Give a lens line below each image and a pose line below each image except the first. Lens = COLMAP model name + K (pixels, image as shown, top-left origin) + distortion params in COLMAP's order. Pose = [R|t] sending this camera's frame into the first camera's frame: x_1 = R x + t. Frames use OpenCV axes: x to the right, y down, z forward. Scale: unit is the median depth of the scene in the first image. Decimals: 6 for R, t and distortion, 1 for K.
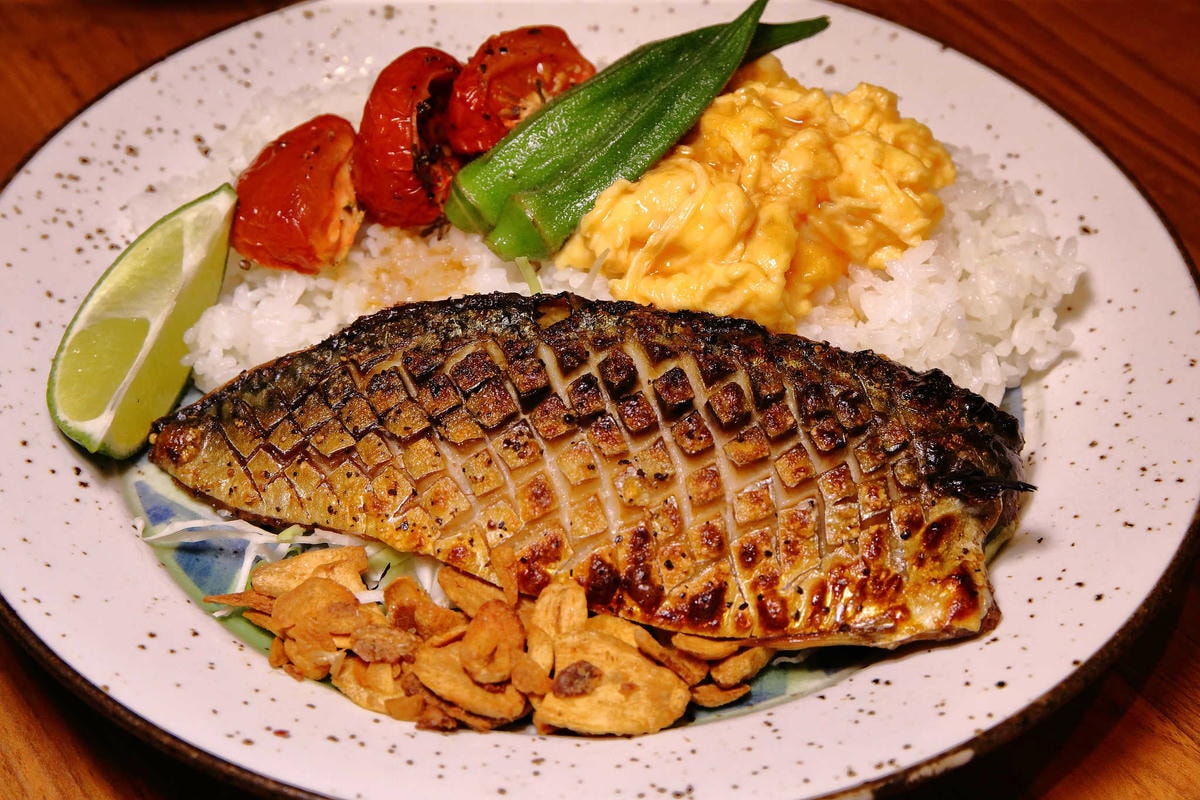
lens RADIAL K [[1911.1, 0, 600.0], [0, 1911.1, 400.0], [0, 0, 1]] dist [0.026742, 0.031259]
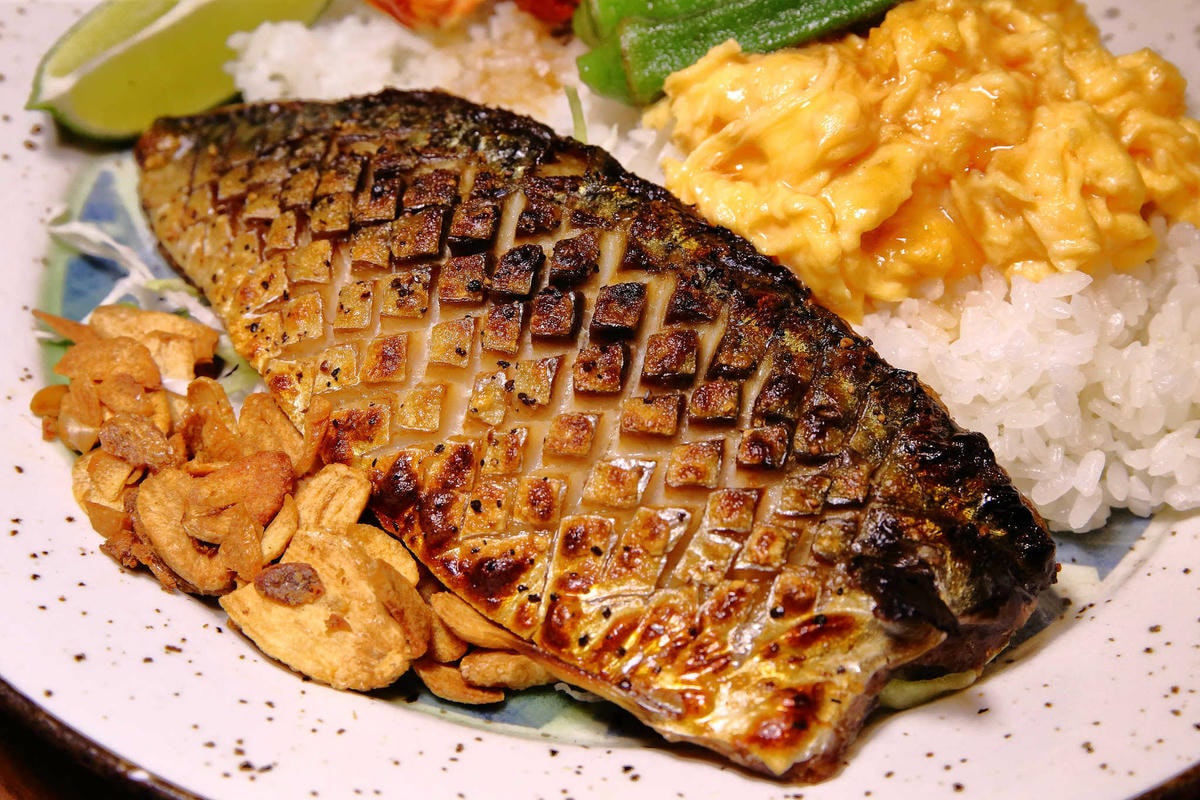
lens RADIAL K [[1948.6, 0, 600.0], [0, 1948.6, 400.0], [0, 0, 1]] dist [0.011641, 0.087849]
pose [[0.845185, 0.411254, -0.341369, 0.317652], [-0.390902, 0.911215, 0.129935, -0.071021], [0.364497, 0.023623, 0.930905, 0.285860]]
